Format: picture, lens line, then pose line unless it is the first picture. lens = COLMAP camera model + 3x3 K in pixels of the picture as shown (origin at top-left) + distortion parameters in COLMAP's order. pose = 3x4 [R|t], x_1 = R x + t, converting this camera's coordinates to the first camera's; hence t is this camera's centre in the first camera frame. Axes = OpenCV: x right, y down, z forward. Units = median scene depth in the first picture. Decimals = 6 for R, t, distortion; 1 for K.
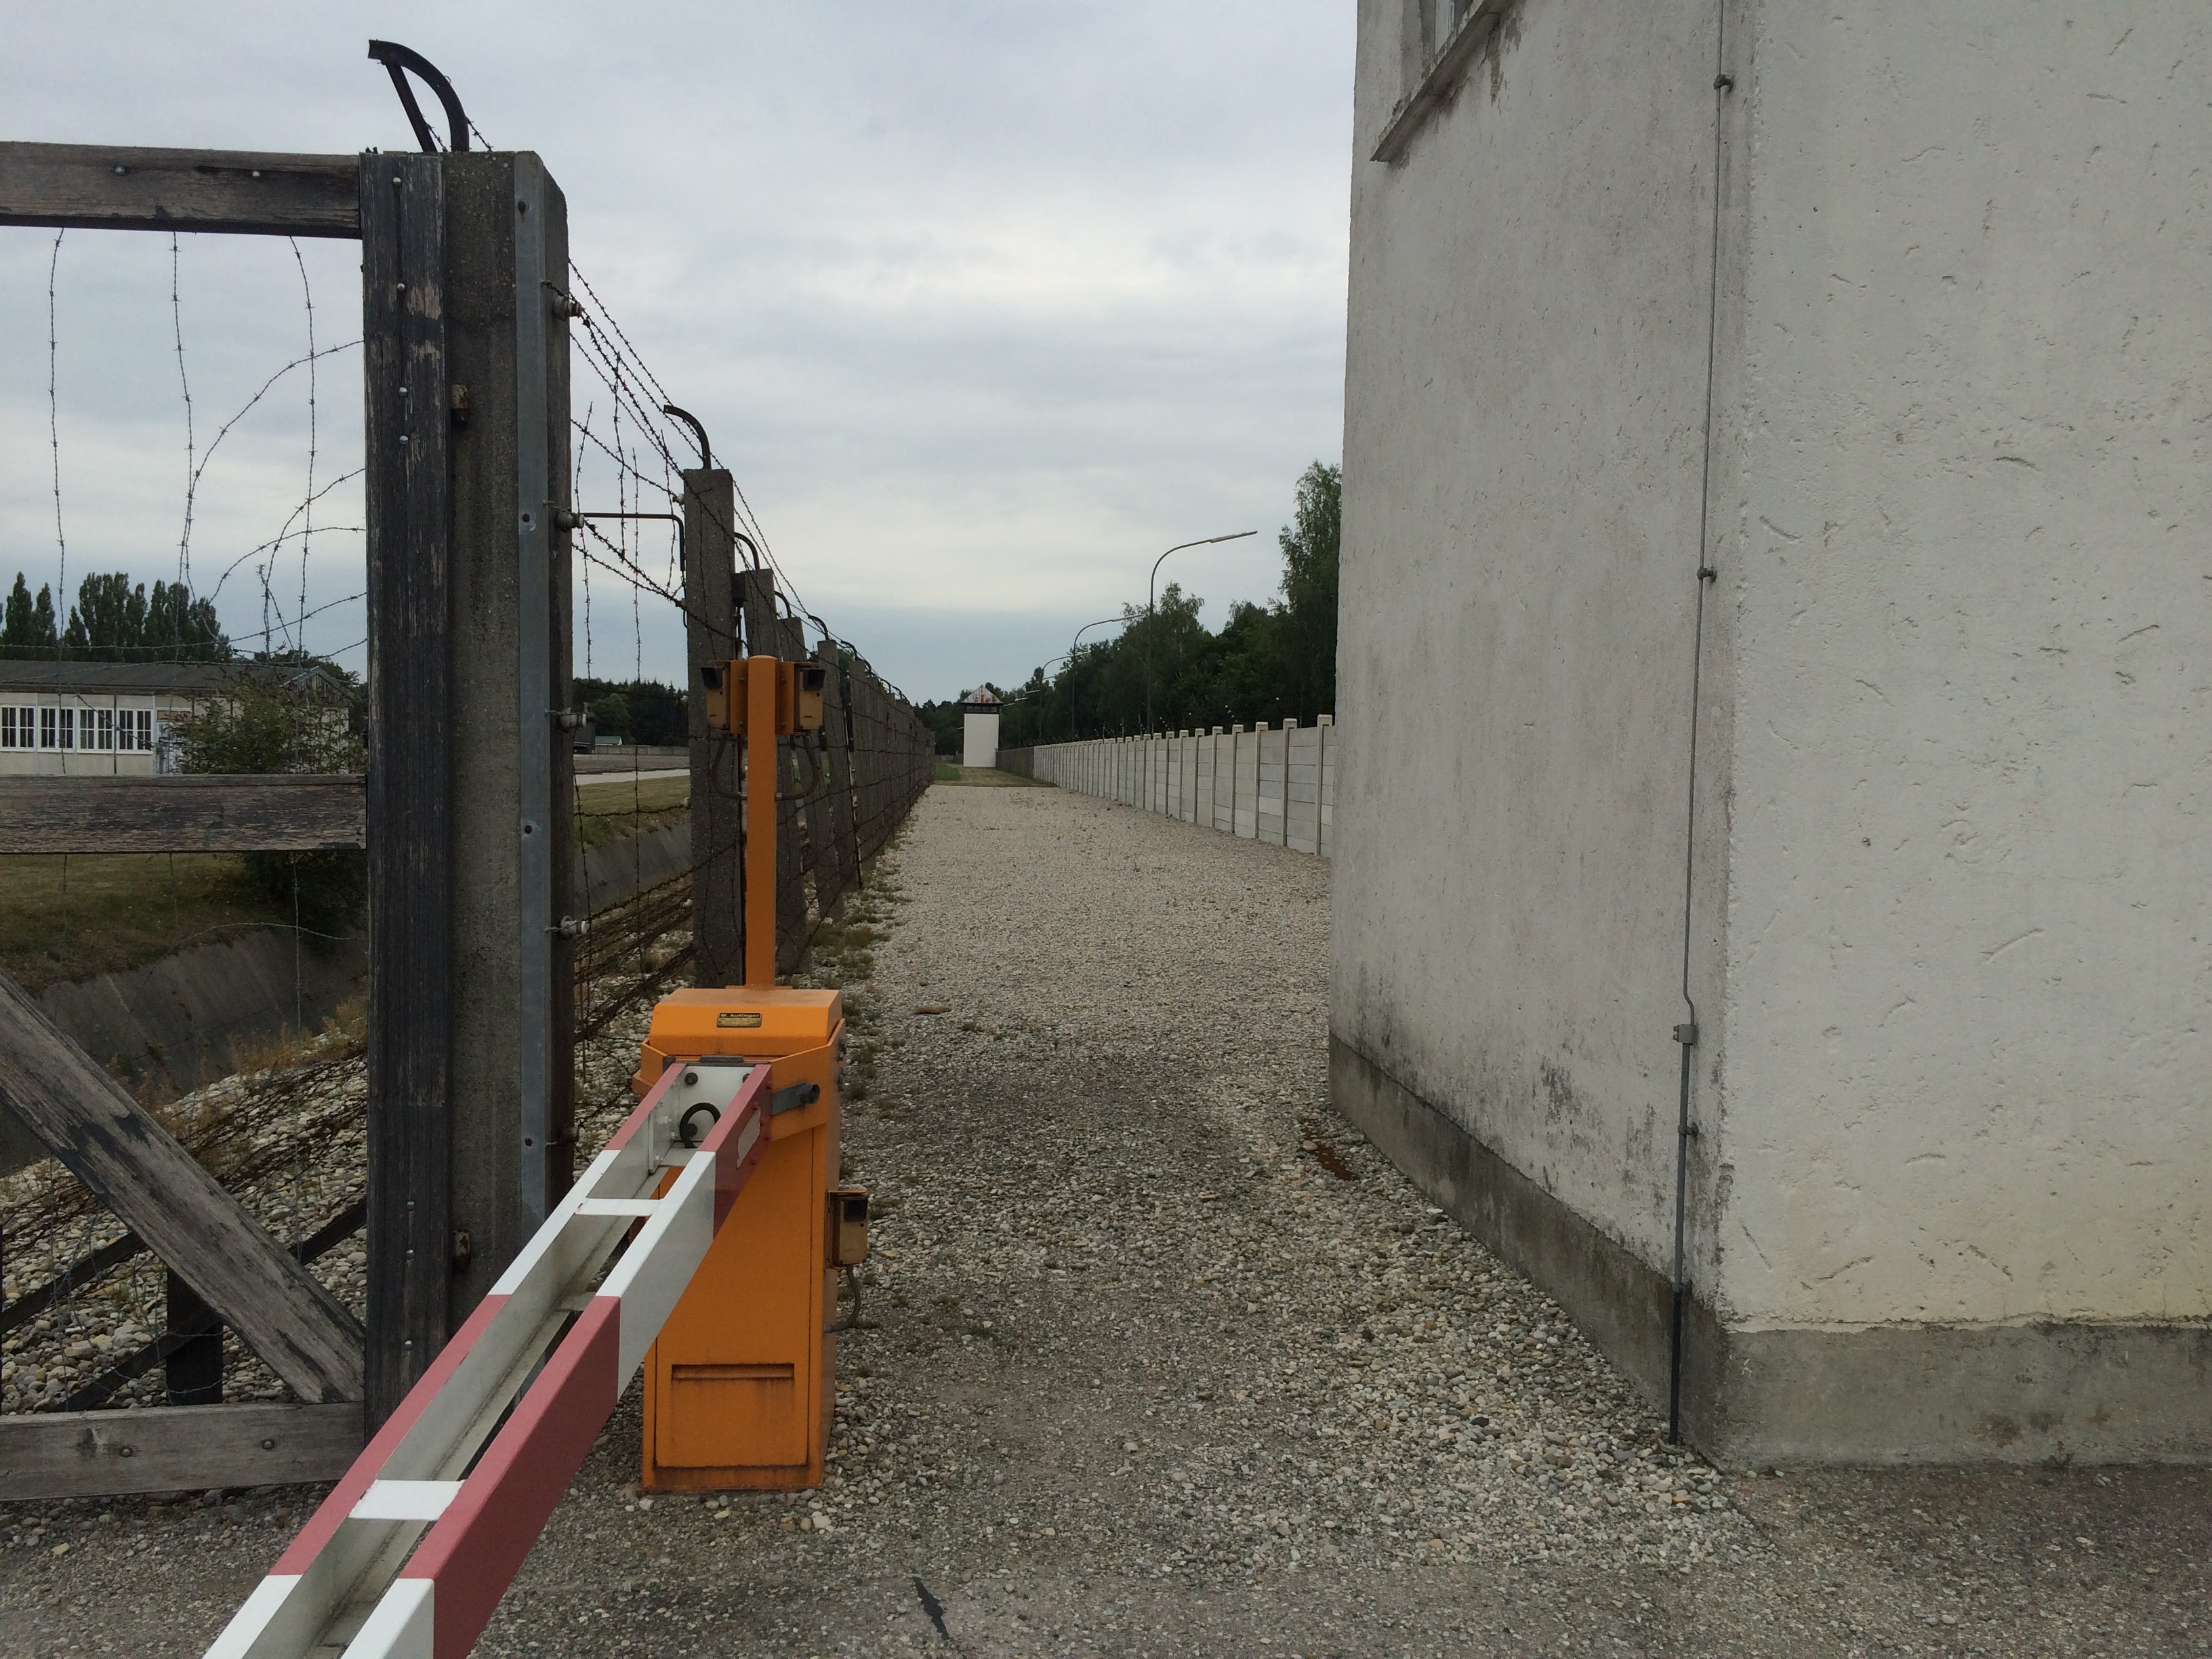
lens RADIAL K [[1870.6, 0, 1106.0], [0, 1870.6, 829.5], [0, 0, 1]] dist [0.077067, -0.113292]
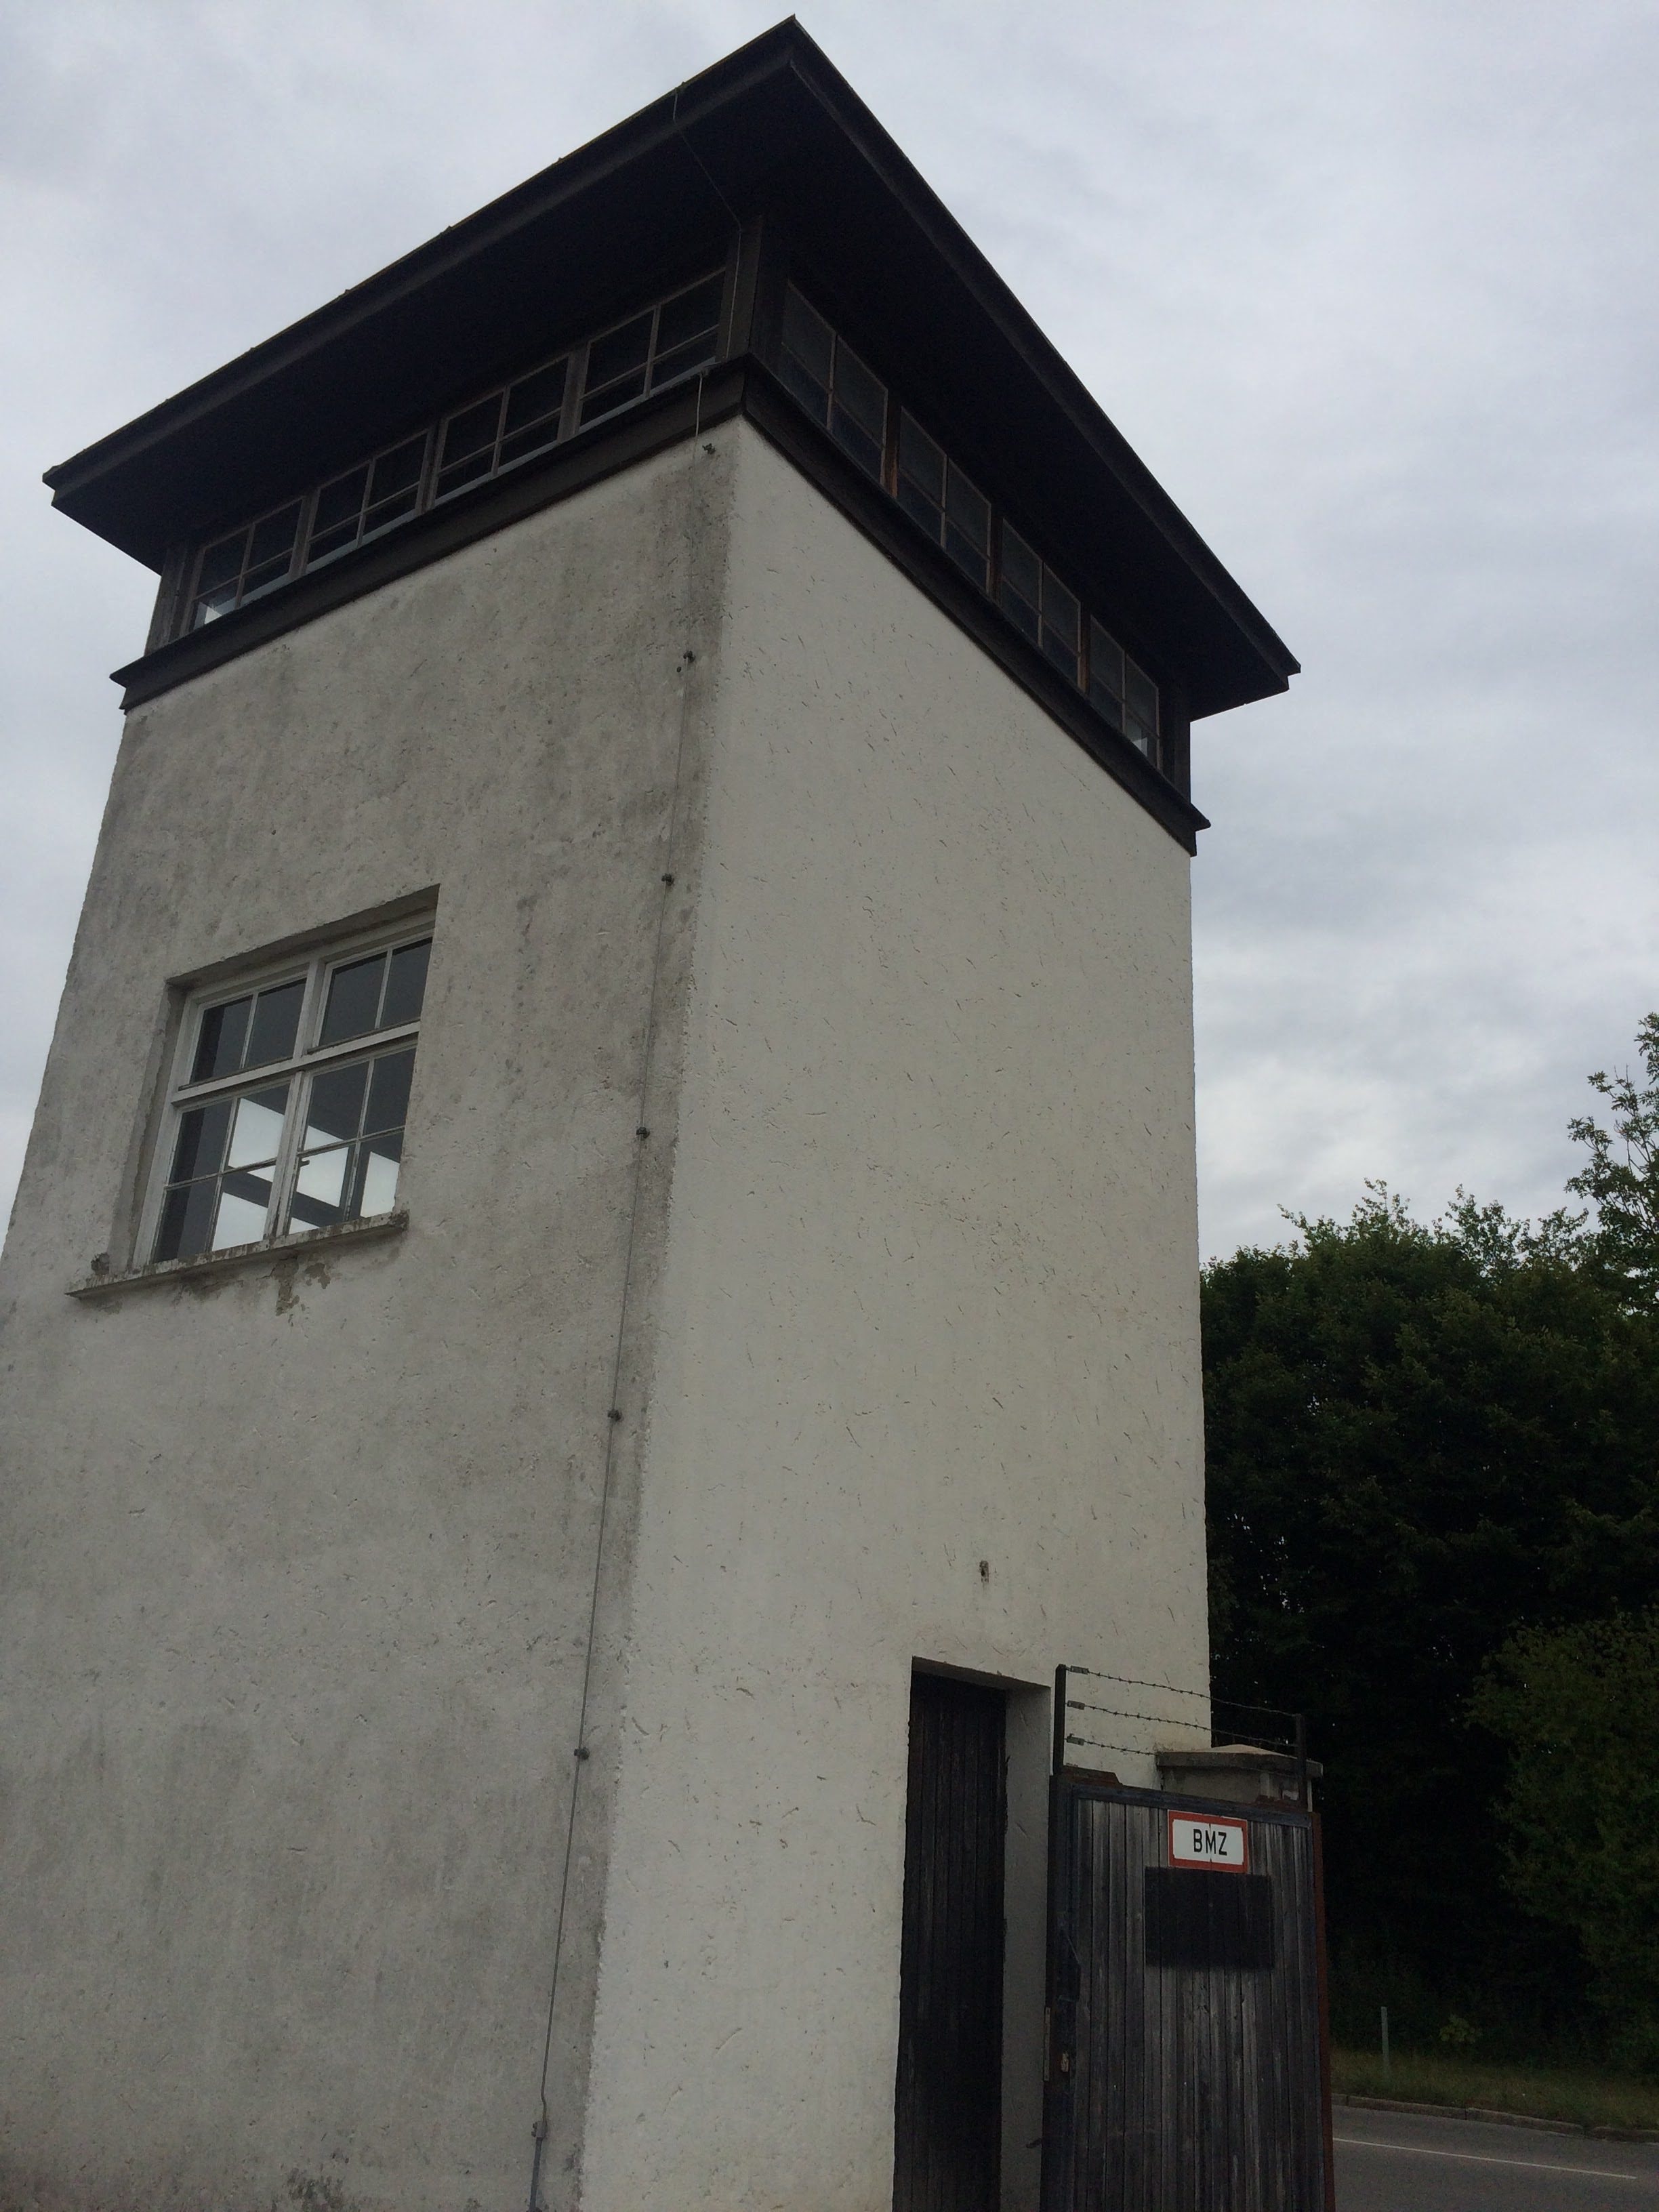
lens RADIAL K [[1870.6, 0, 829.5], [0, 1870.6, 1106.0], [0, 0, 1]] dist [0.077067, -0.113292]
pose [[0.637273, 0.306941, 0.706874, -0.712016], [-0.009121, 0.920197, -0.391348, -0.031032], [-0.770584, 0.242949, 0.589216, -0.089078]]
